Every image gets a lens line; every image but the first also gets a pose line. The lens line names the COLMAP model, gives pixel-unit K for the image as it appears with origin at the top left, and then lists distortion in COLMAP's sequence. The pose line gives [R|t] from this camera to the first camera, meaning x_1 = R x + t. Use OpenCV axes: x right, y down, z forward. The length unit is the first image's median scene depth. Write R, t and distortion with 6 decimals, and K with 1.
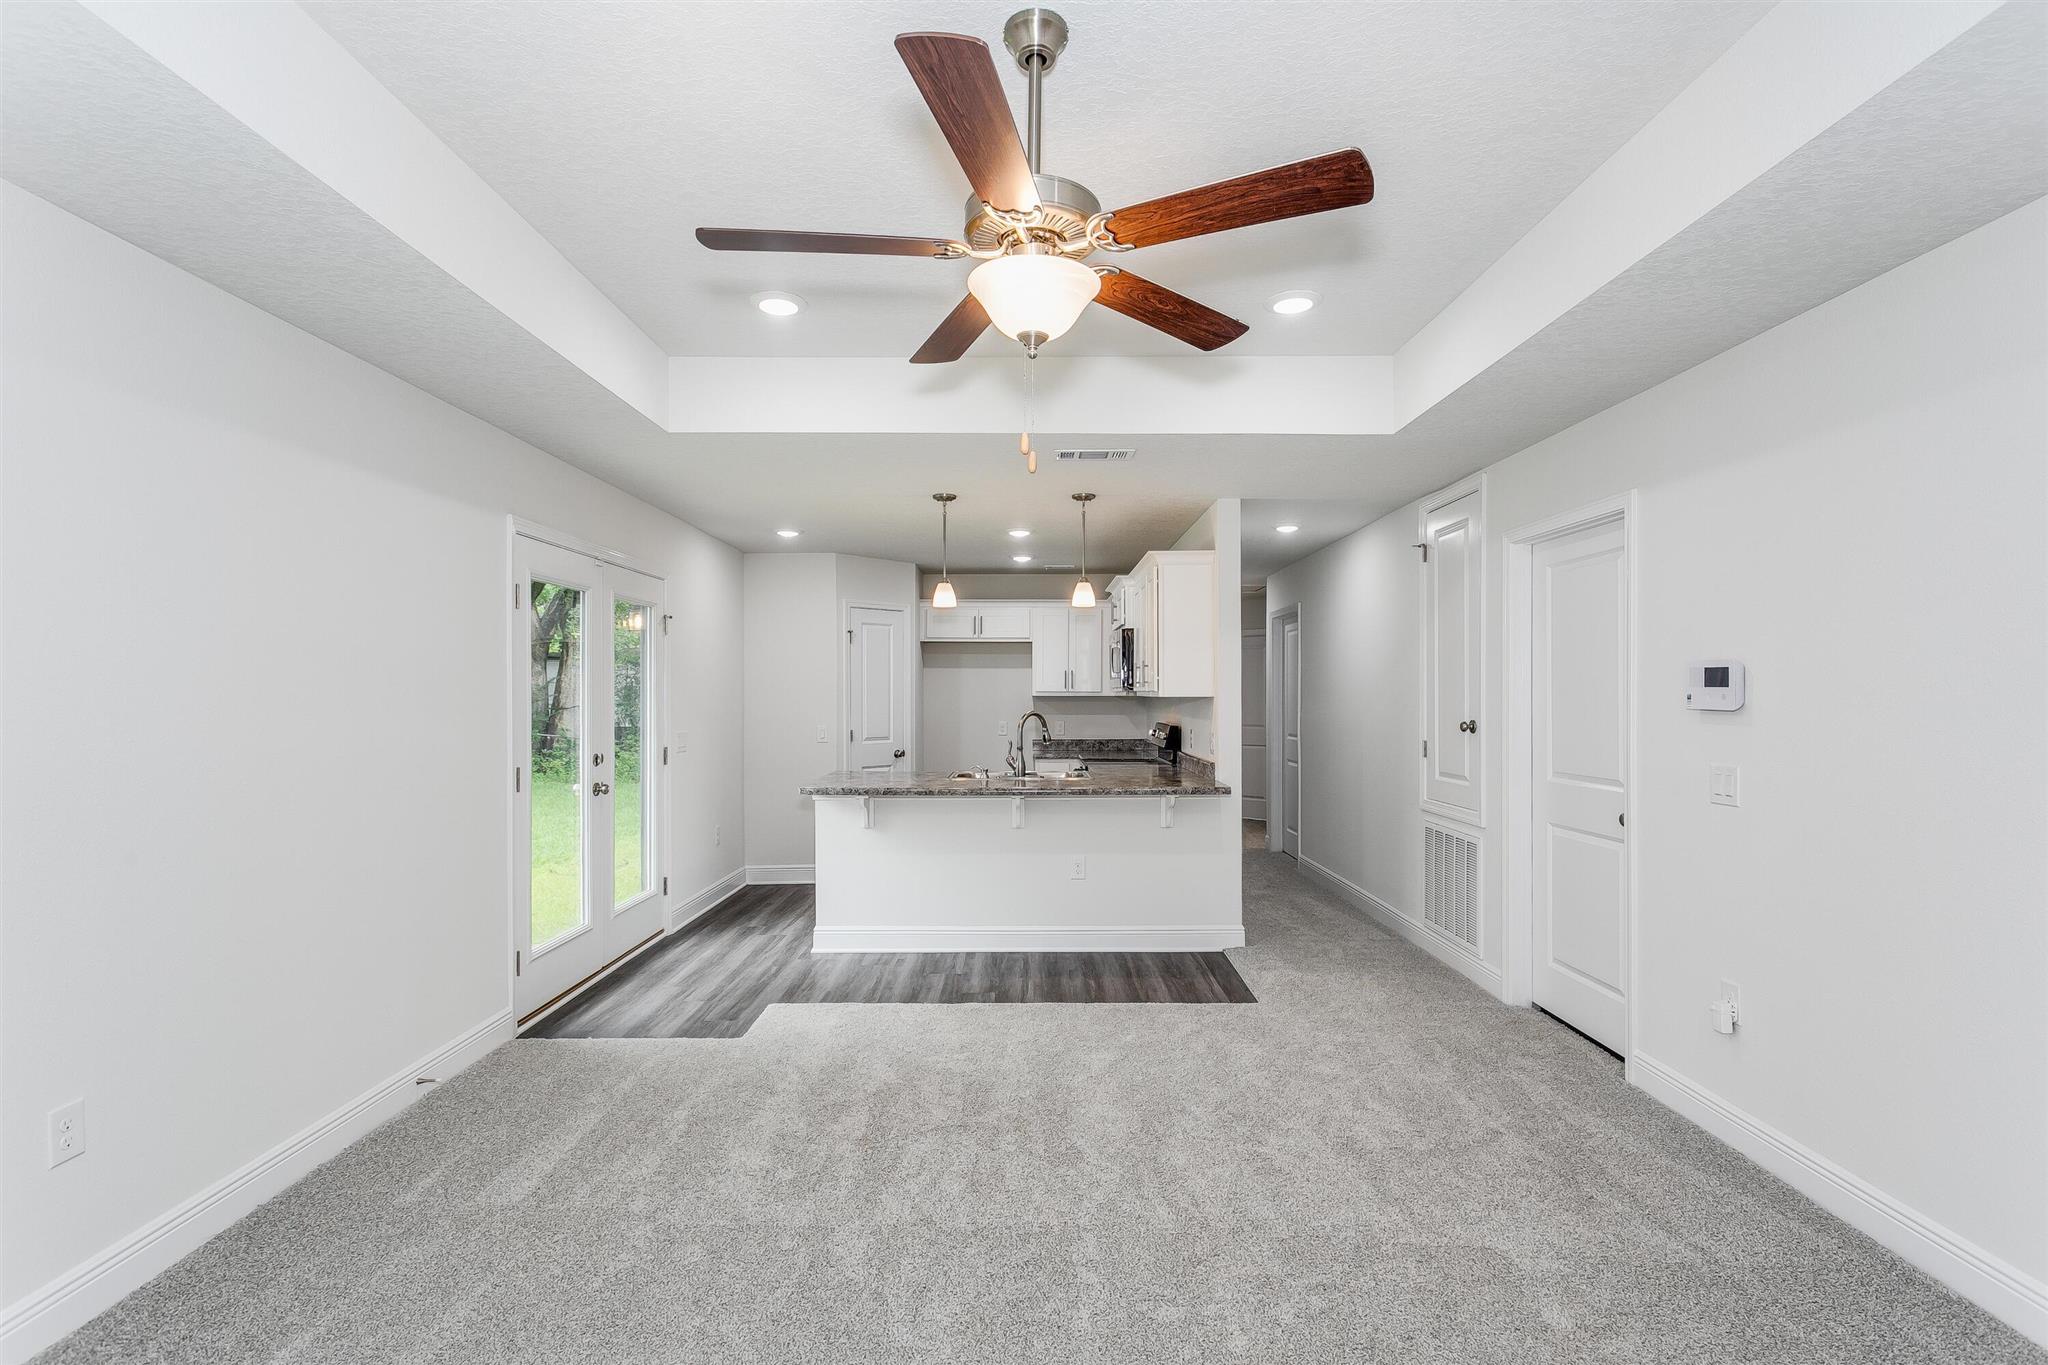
lens RADIAL K [[975.1, 0, 1024.5], [0, 975.1, 694.2], [0, 0, 1]] dist [-0.001315, 0.003133]
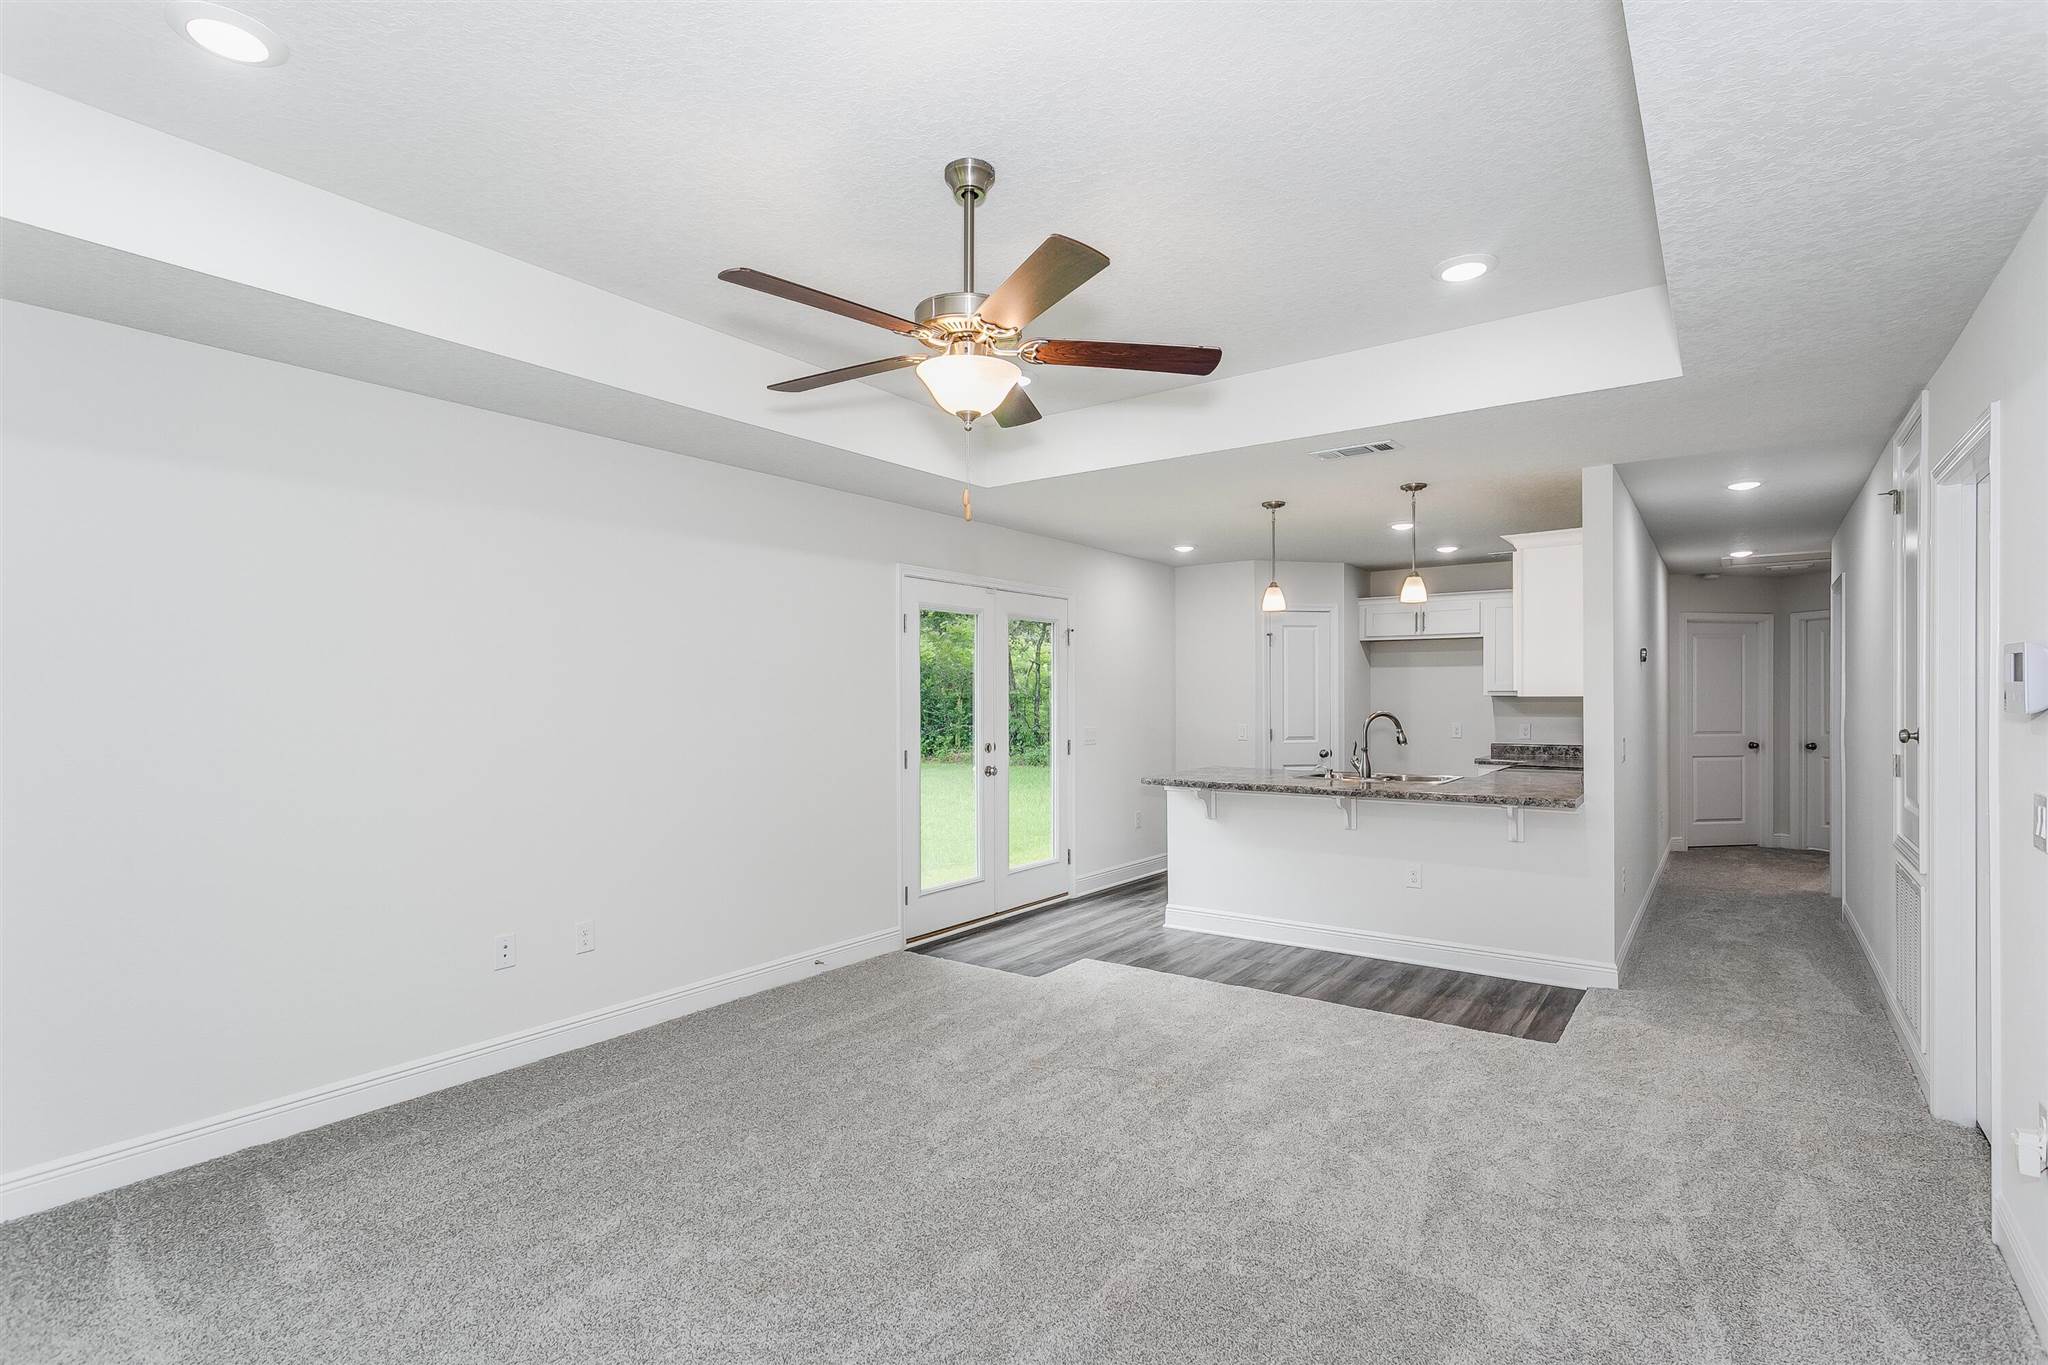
lens RADIAL K [[975.1, 0, 1018.5], [0, 975.1, 703.2], [0, 0, 1]] dist [-0.001315, 0.003133]
pose [[0.805719, 0.000963, -0.592297, 0.317677], [0.004406, 0.999961, 0.007619, -0.000276], [0.592281, -0.008749, 0.805684, 0.004510]]
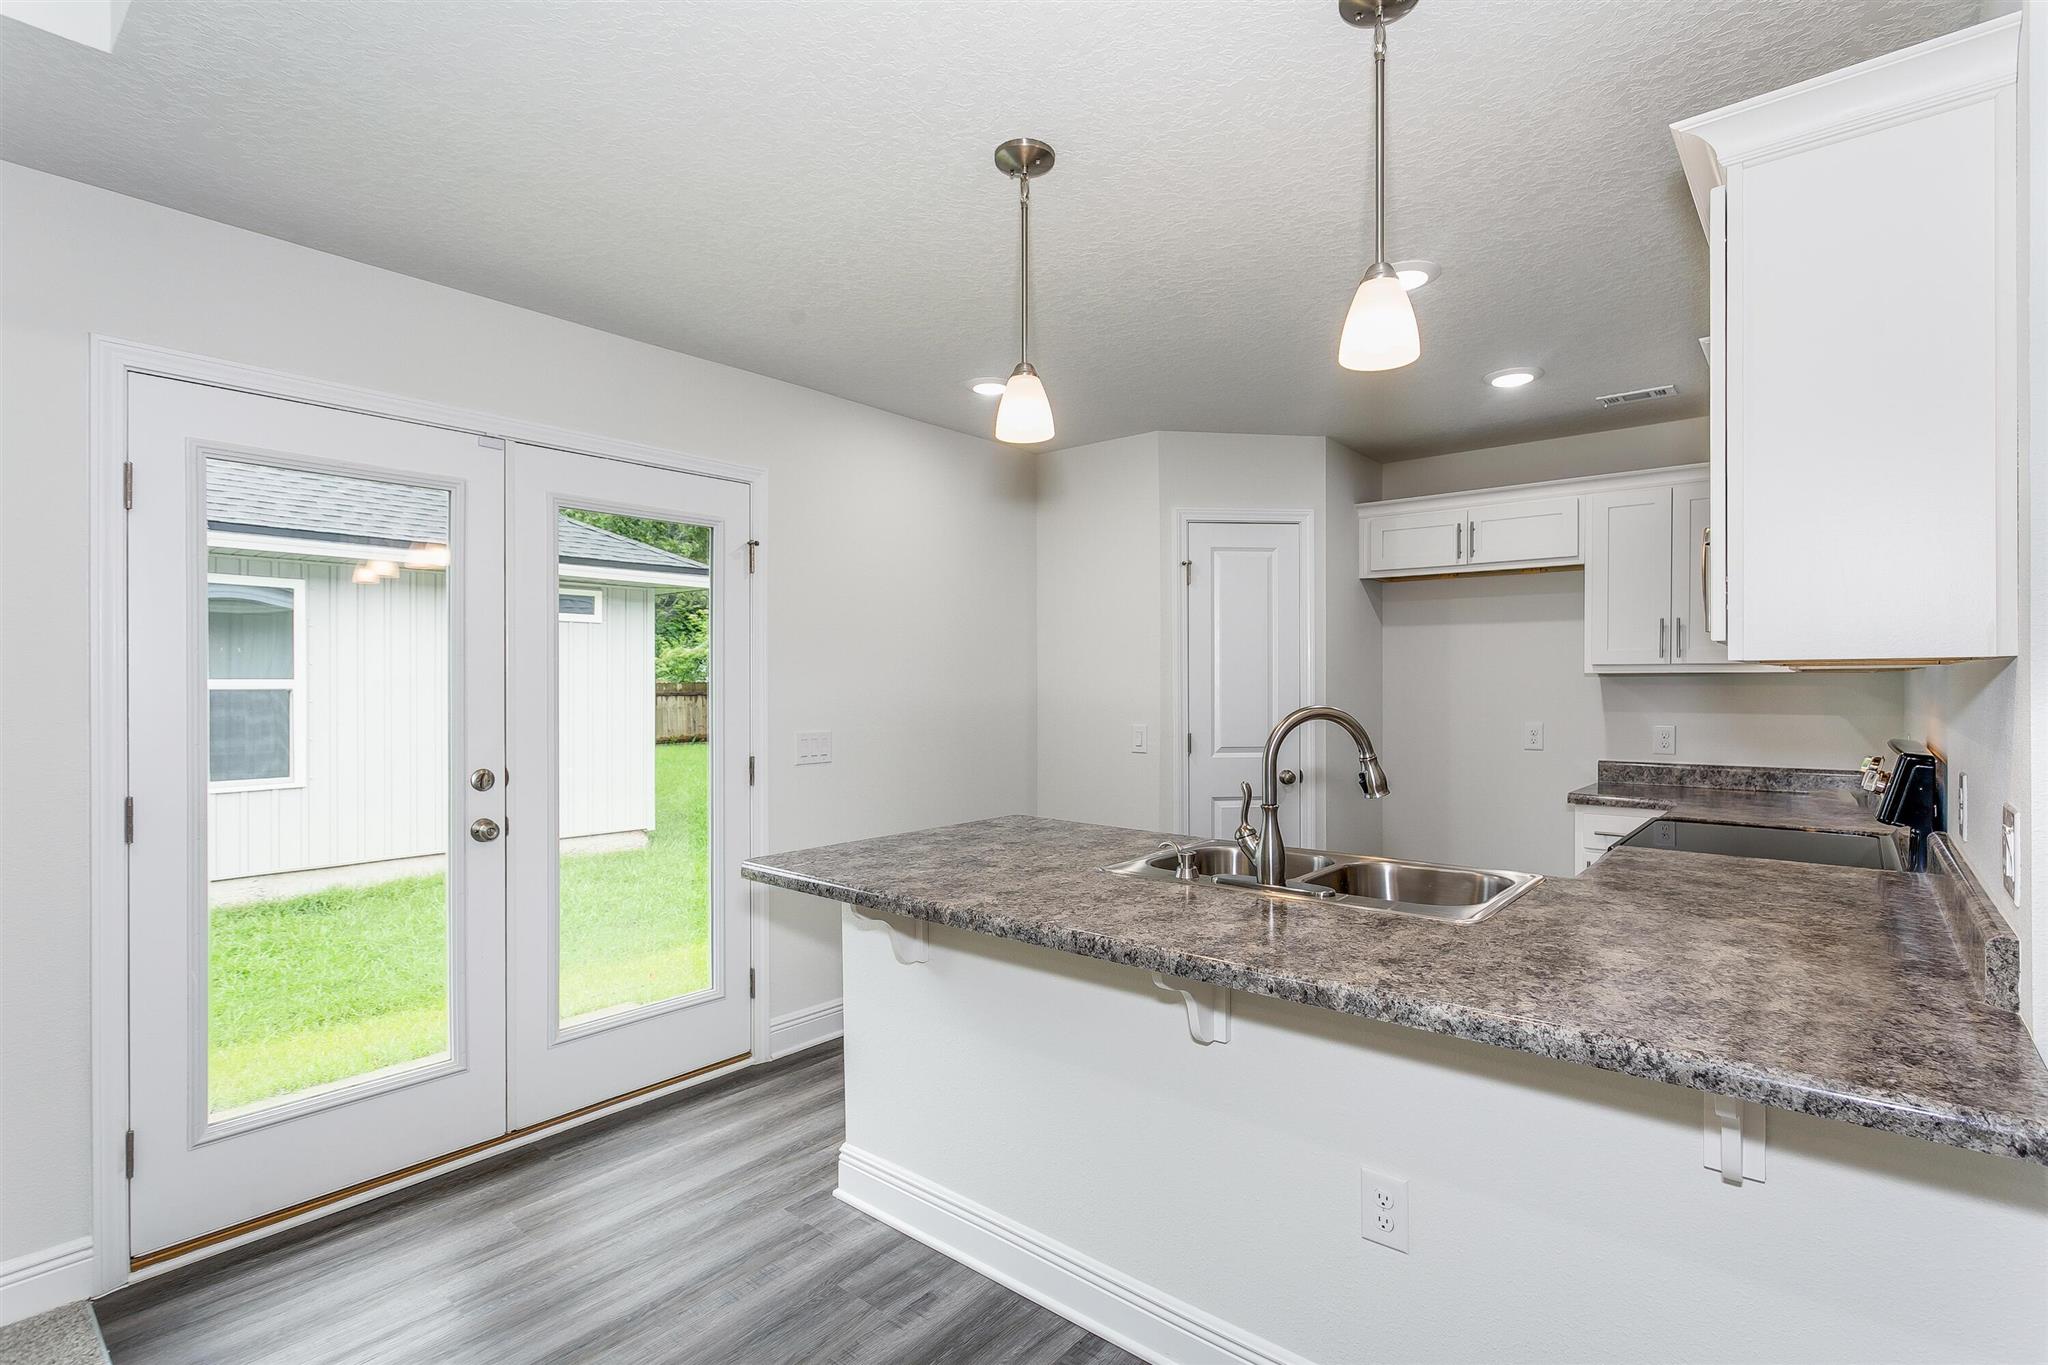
lens RADIAL K [[975.1, 0, 1012.4], [0, 975.1, 684.0], [0, 0, 1]] dist [-0.001315, 0.003133]
pose [[0.762394, -0.001680, -0.647111, 0.169900], [0.003577, 0.999992, 0.001618, 0.008866], [0.647103, -0.003549, 0.762394, 0.705246]]
